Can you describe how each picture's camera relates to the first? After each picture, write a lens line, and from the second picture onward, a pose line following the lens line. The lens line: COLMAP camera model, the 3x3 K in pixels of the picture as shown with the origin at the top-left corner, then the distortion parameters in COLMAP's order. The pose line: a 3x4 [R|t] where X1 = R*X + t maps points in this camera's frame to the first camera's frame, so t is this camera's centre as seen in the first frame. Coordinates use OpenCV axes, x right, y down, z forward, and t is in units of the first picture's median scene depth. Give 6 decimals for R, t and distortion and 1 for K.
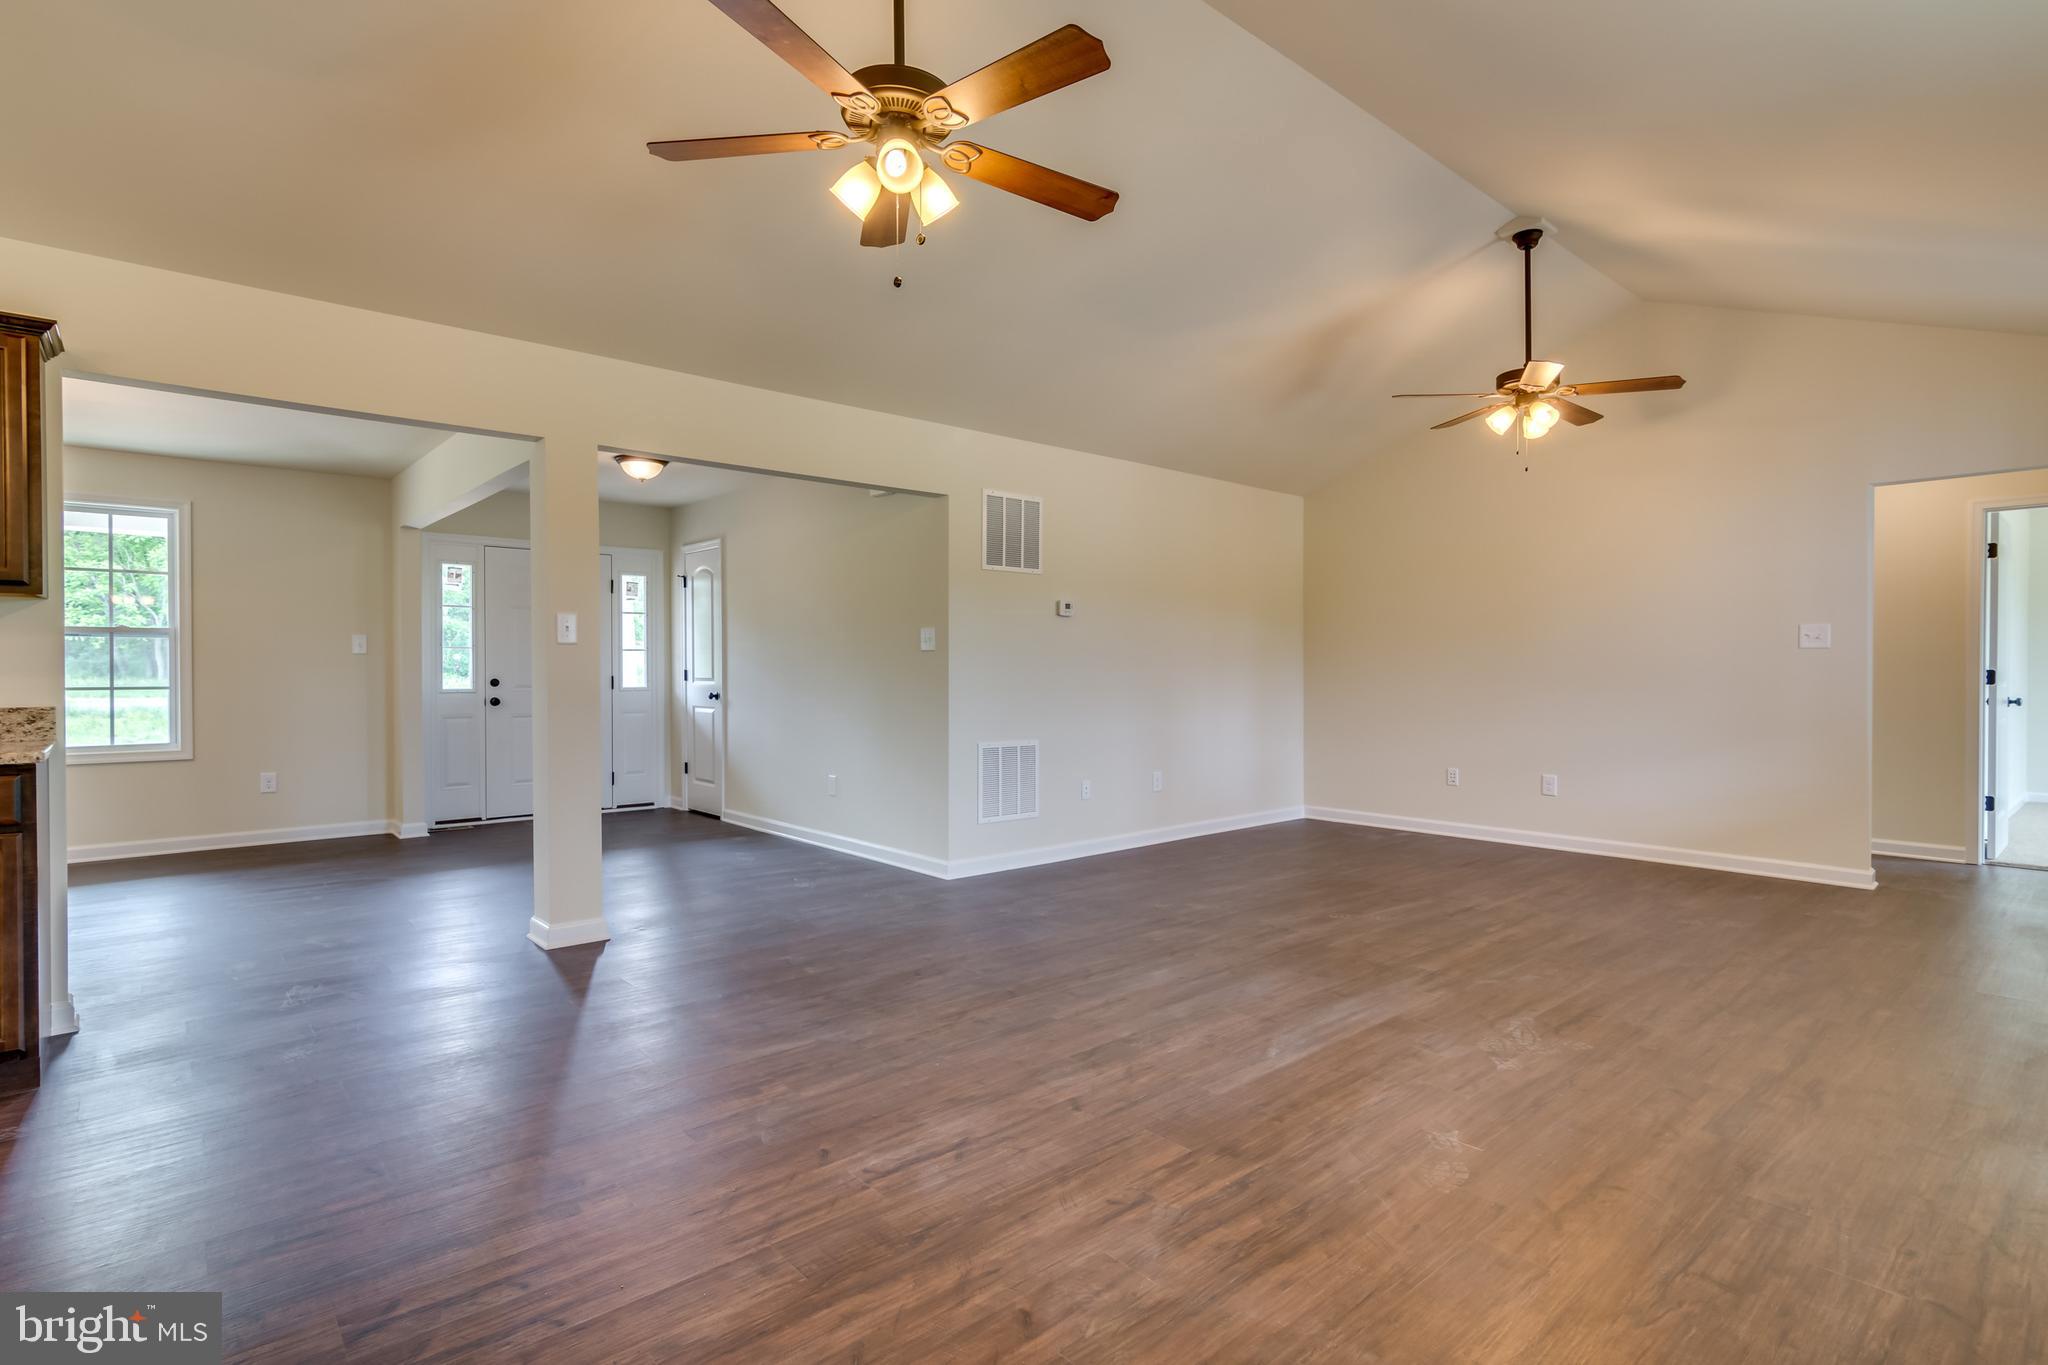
lens RADIAL K [[995.5, 0, 1027.7], [0, 995.5, 681.9], [0, 0, 1]] dist [-0.000034, 0.003270]
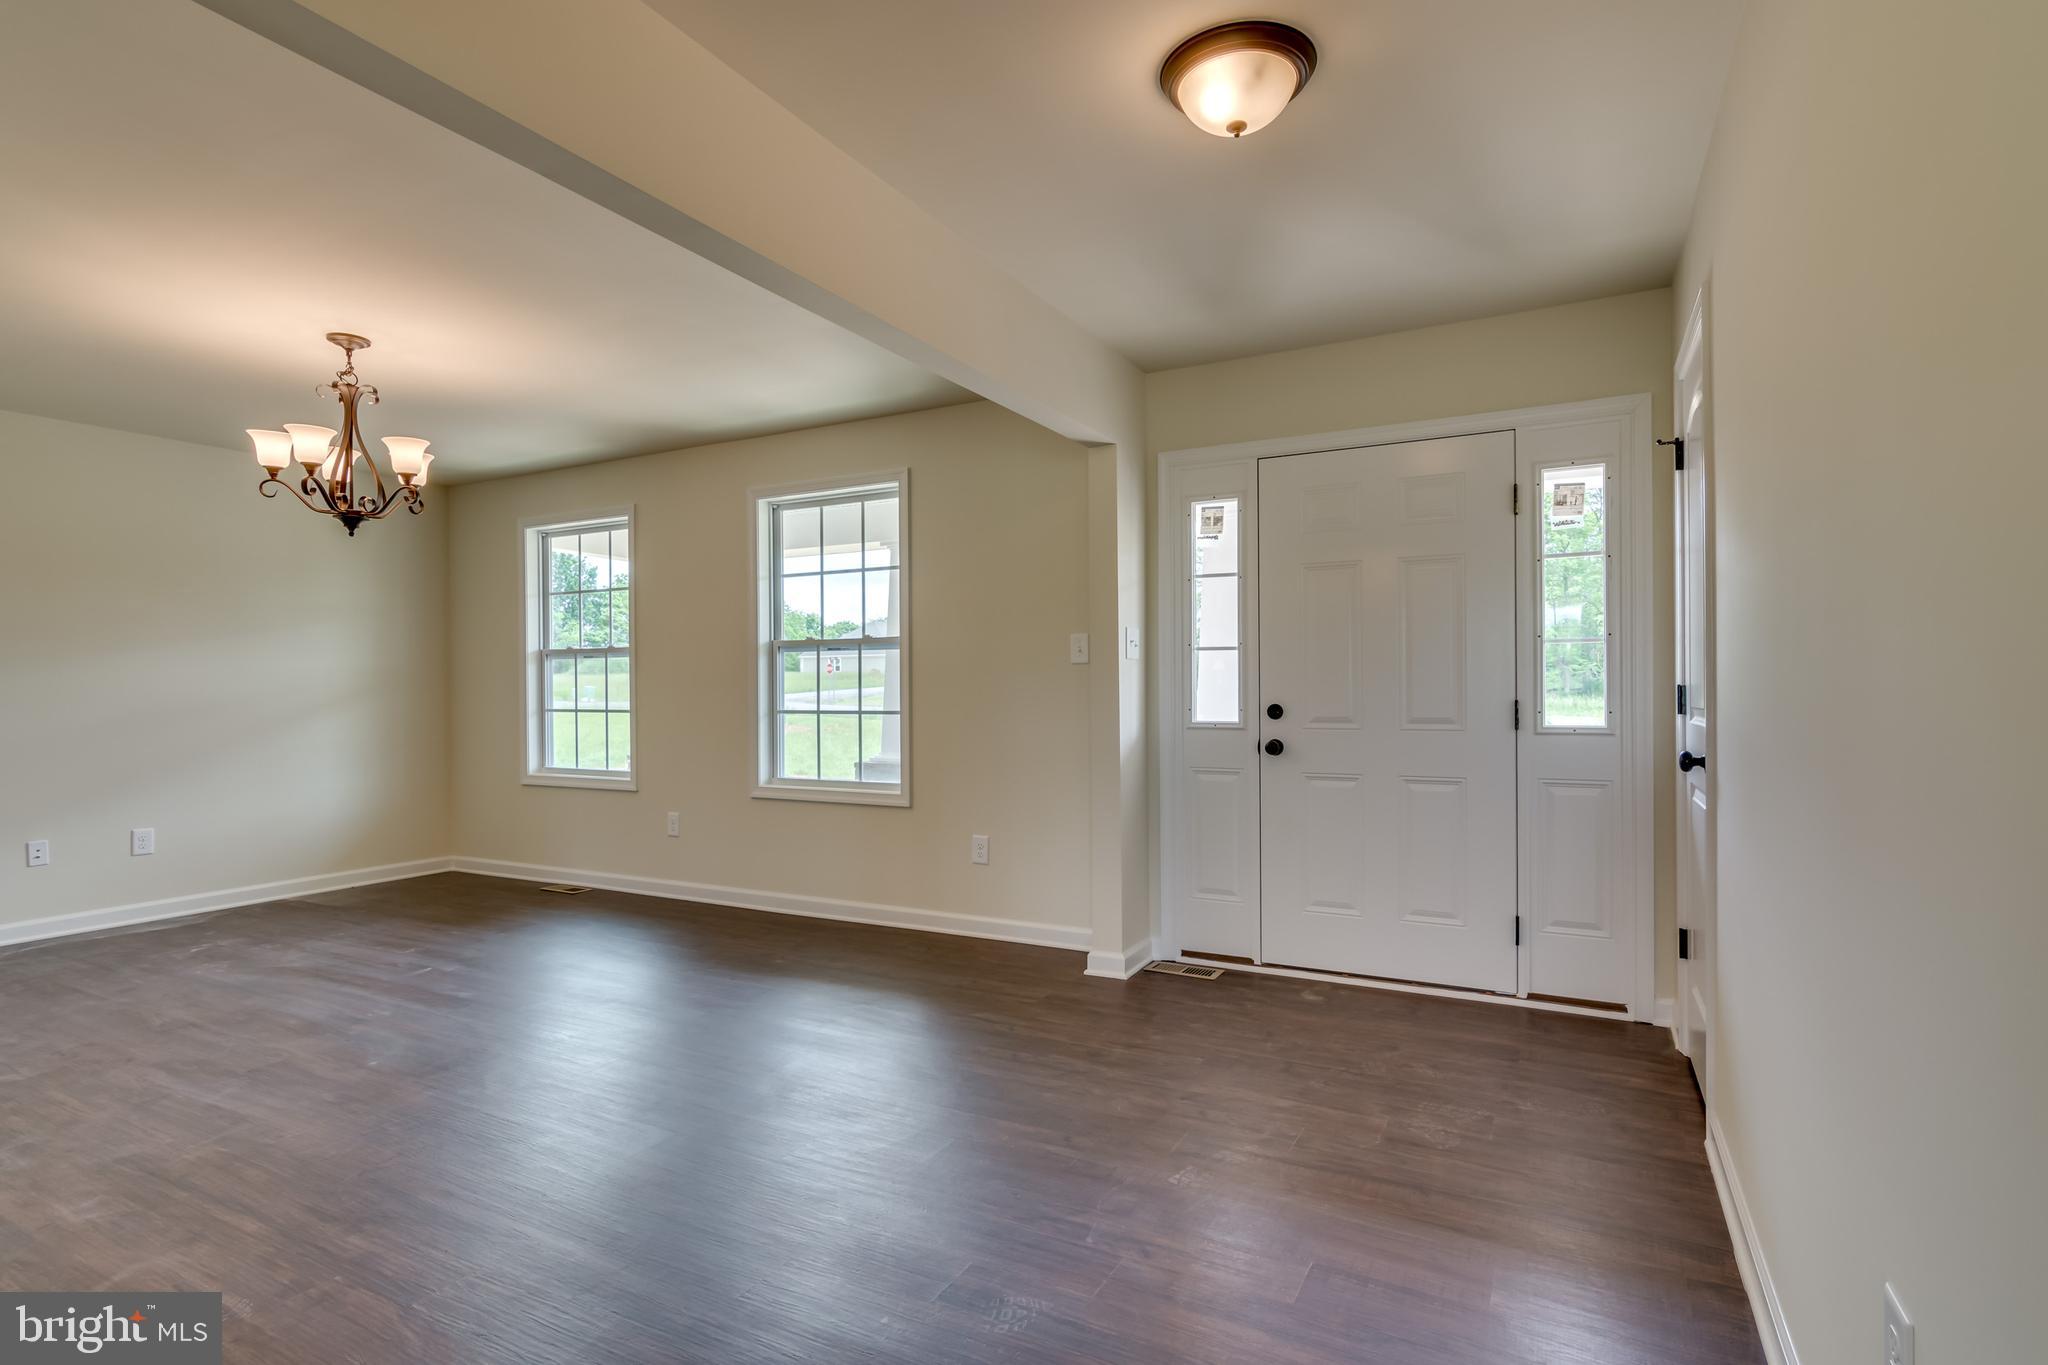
lens RADIAL K [[995.5, 0, 1027.7], [0, 995.5, 681.9], [0, 0, 1]] dist [-0.000034, 0.003270]
pose [[0.352687, -0.010162, -0.935686, -0.109664], [-0.007179, 0.999882, -0.013565, -0.009266], [0.935714, 0.011501, 0.352572, 0.916272]]
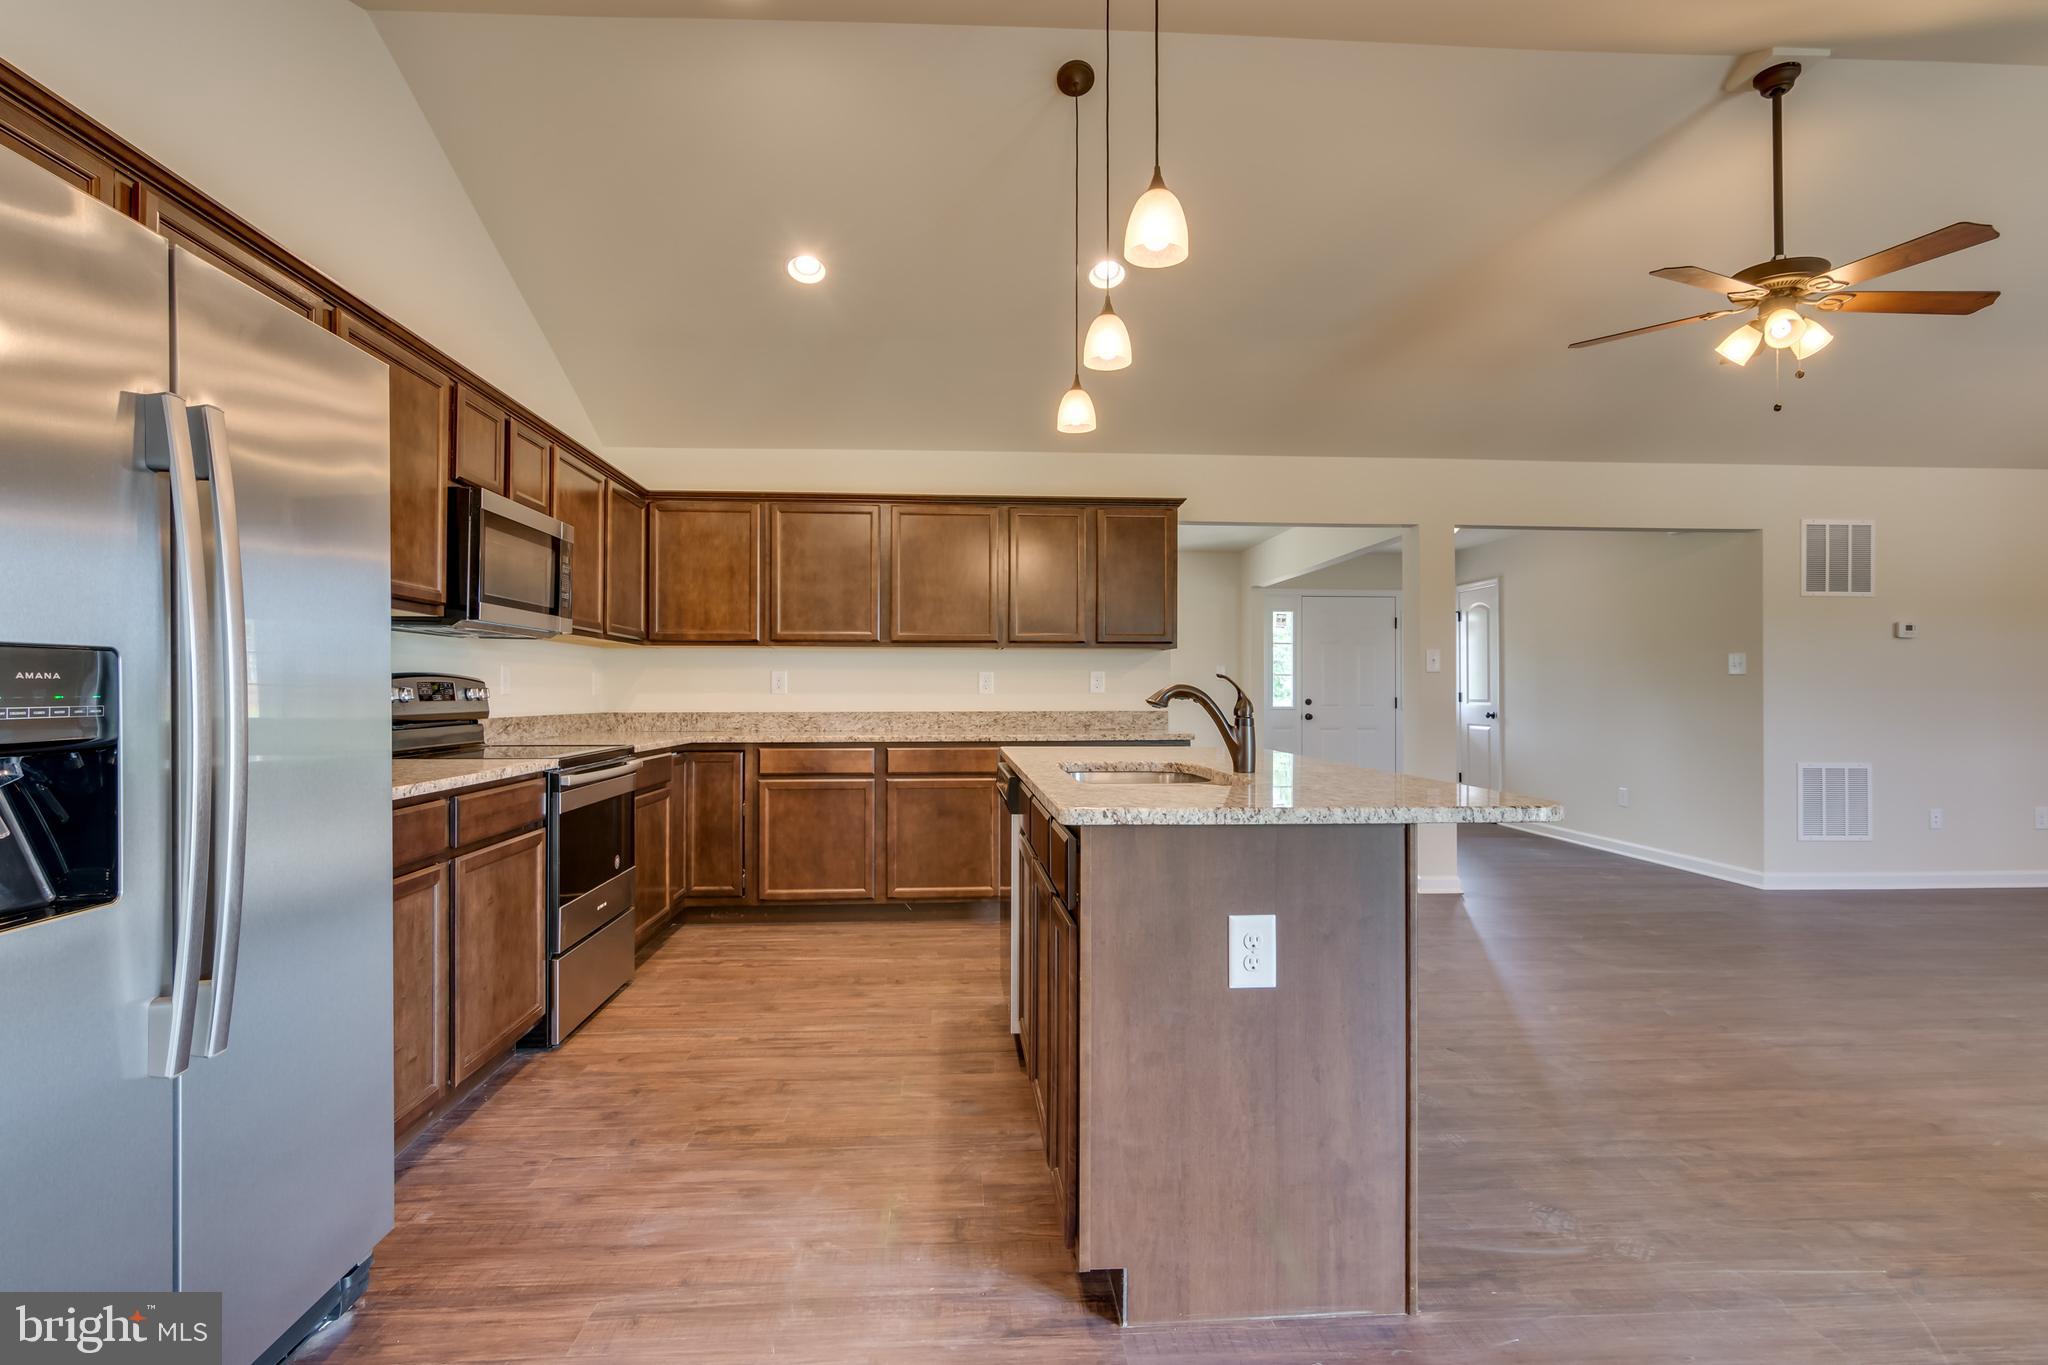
lens RADIAL K [[995.5, 0, 1027.7], [0, 995.5, 681.9], [0, 0, 1]] dist [-0.000034, 0.003270]
pose [[0.791989, -0.003999, -0.610522, -0.050236], [-0.010898, 0.999727, -0.020687, 0.007054], [0.610438, 0.023037, 0.791729, -0.317556]]
